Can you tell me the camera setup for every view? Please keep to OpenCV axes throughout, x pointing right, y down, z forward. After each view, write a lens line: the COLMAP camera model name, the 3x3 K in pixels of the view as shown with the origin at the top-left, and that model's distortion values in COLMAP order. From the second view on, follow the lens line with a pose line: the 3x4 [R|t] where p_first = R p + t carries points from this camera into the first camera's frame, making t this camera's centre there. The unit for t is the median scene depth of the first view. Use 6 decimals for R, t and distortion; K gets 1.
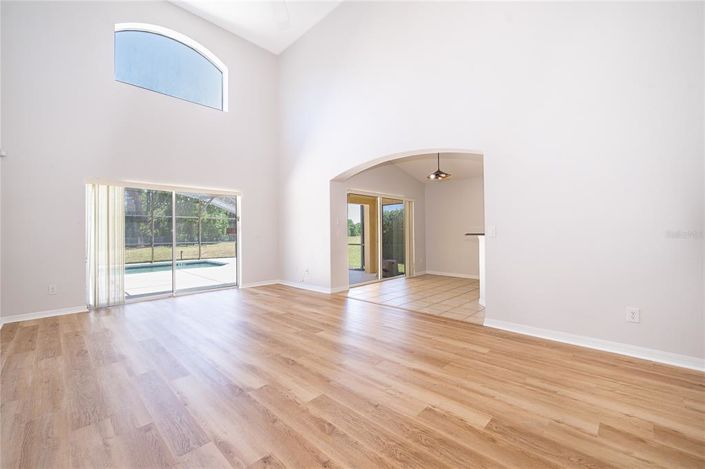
lens RADIAL K [[290.6, 0, 350.0], [0, 290.6, 231.8], [0, 0, 1]] dist [-0.000887, -0.000320]
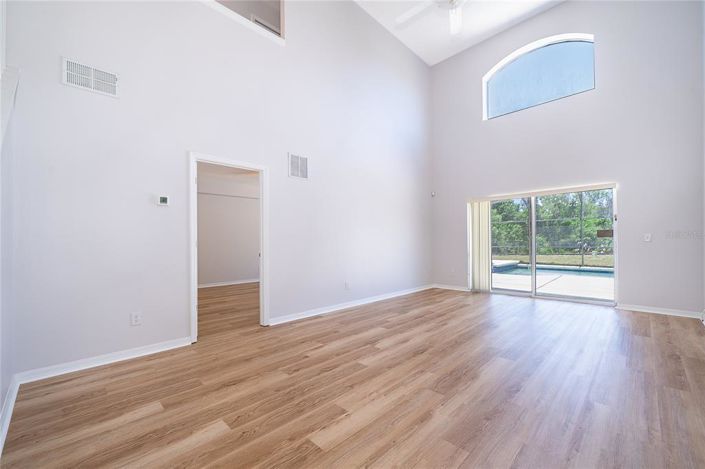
lens RADIAL K [[290.6, 0, 352.7], [0, 290.6, 238.1], [0, 0, 1]] dist [-0.000887, -0.000320]
pose [[-0.000142, 0.000469, -1.000000, 1.065382], [0.013118, 0.999914, 0.000467, -0.002170], [0.999914, -0.013118, -0.000148, 0.851883]]
